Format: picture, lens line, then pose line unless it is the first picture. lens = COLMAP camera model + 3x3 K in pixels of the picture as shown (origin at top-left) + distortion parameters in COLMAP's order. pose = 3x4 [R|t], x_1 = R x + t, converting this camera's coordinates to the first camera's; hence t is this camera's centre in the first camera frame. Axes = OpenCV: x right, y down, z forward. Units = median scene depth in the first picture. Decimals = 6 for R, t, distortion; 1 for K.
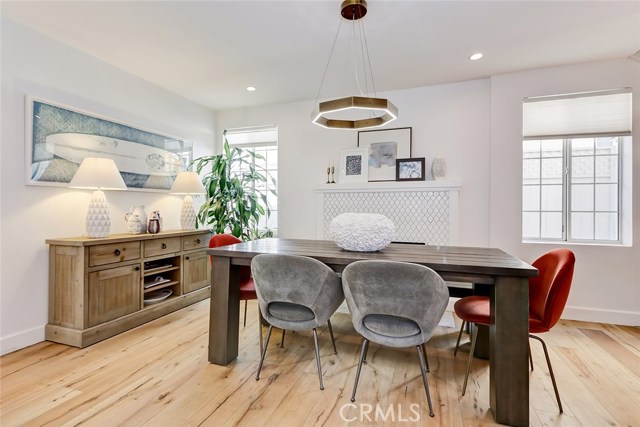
lens RADIAL K [[316.1, 0, 315.2], [0, 316.1, 207.4], [0, 0, 1]] dist [0.002716, 0.000327]
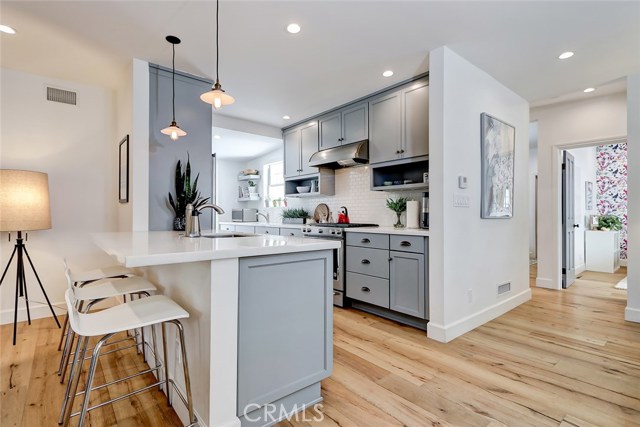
lens RADIAL K [[308.3, 0, 320.0], [0, 308.3, 213.5], [0, 0, 1]] dist [0.010919, -0.000675]
pose [[-0.497007, -0.004888, -0.867733, 0.581434], [0.000322, 0.999983, -0.005818, 0.003423], [0.867746, -0.003171, -0.496997, 0.321060]]
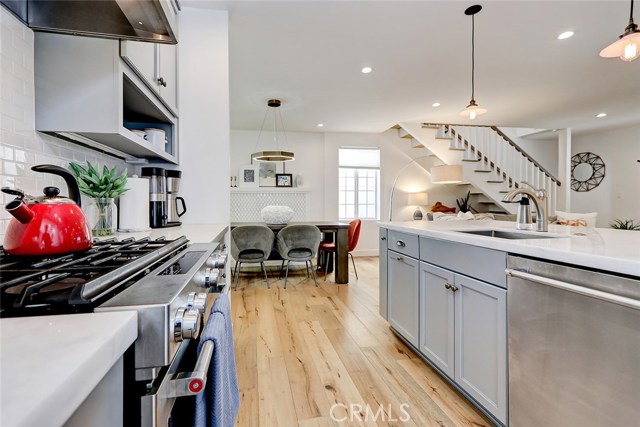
lens RADIAL K [[291.7, 0, 302.3], [0, 291.7, 204.5], [0, 0, 1]] dist [0.001022, 0.000328]
pose [[0.875677, -0.006552, 0.482852, -0.396058], [0.003433, 0.999967, 0.007343, -0.000937], [-0.482885, -0.004772, 0.875671, -0.451186]]
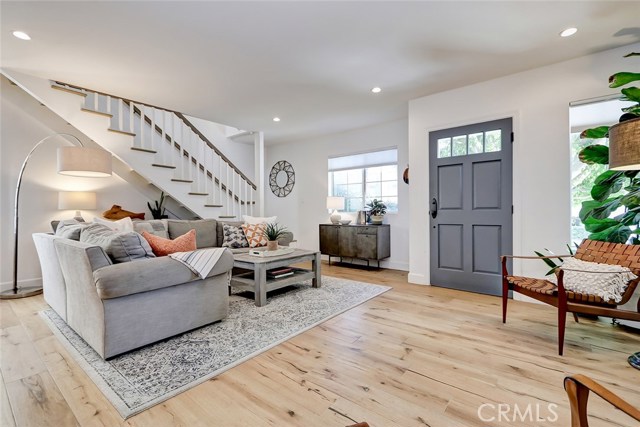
lens RADIAL K [[294.1, 0, 311.3], [0, 294.1, 203.5], [0, 0, 1]] dist [0.002308, -0.000025]
pose [[0.348048, 0.019110, 0.937282, 0.252689], [0.005250, 0.999737, -0.022333, 0.025123], [-0.937462, 0.012694, 0.347856, -0.564194]]
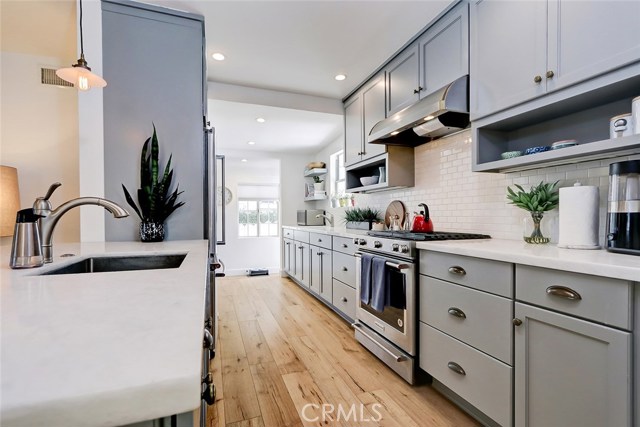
lens RADIAL K [[293.1, 0, 314.4], [0, 293.1, 220.0], [0, 0, 1]] dist [0.002944, 0.000186]
pose [[-0.778127, 0.008241, -0.628053, 0.135703], [0.001720, 0.999938, 0.010990, -0.000066], [0.628105, 0.007472, -0.778093, 0.181027]]
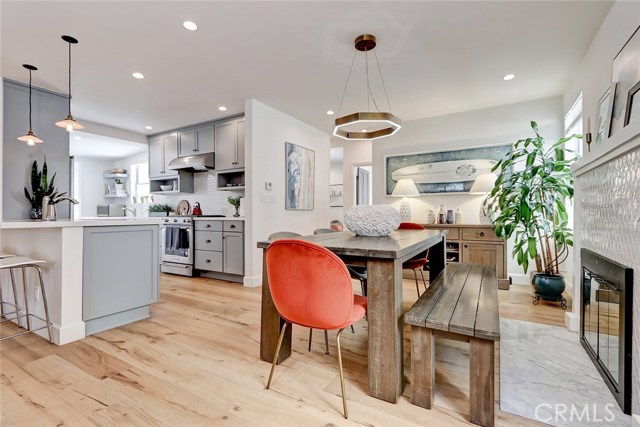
lens RADIAL K [[294.8, 0, 320.7], [0, 294.8, 212.1], [0, 0, 1]] dist [0.015762, -0.000757]
pose [[-0.174807, -0.007728, -0.984572, 0.843353], [0.005322, 0.999947, -0.008794, 0.035688], [0.984588, -0.006777, -0.174757, 0.663262]]
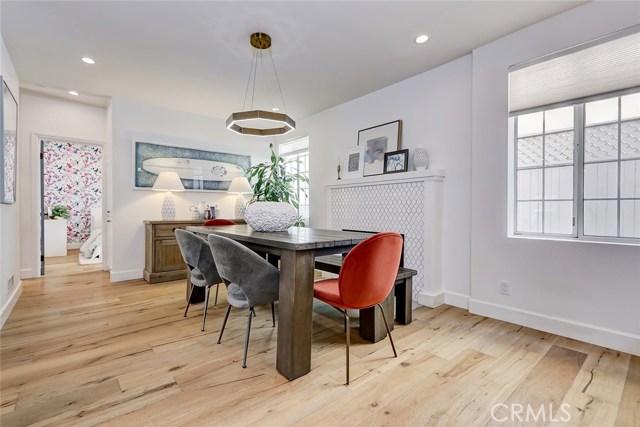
lens RADIAL K [[291.8, 0, 311.3], [0, 291.8, 210.2], [0, 0, 1]] dist [0.003428, 0.000389]
pose [[0.864934, -0.001450, -0.501883, 0.571228], [0.004085, 0.999983, 0.004151, 0.031768], [0.501869, -0.005640, 0.864926, 0.053954]]
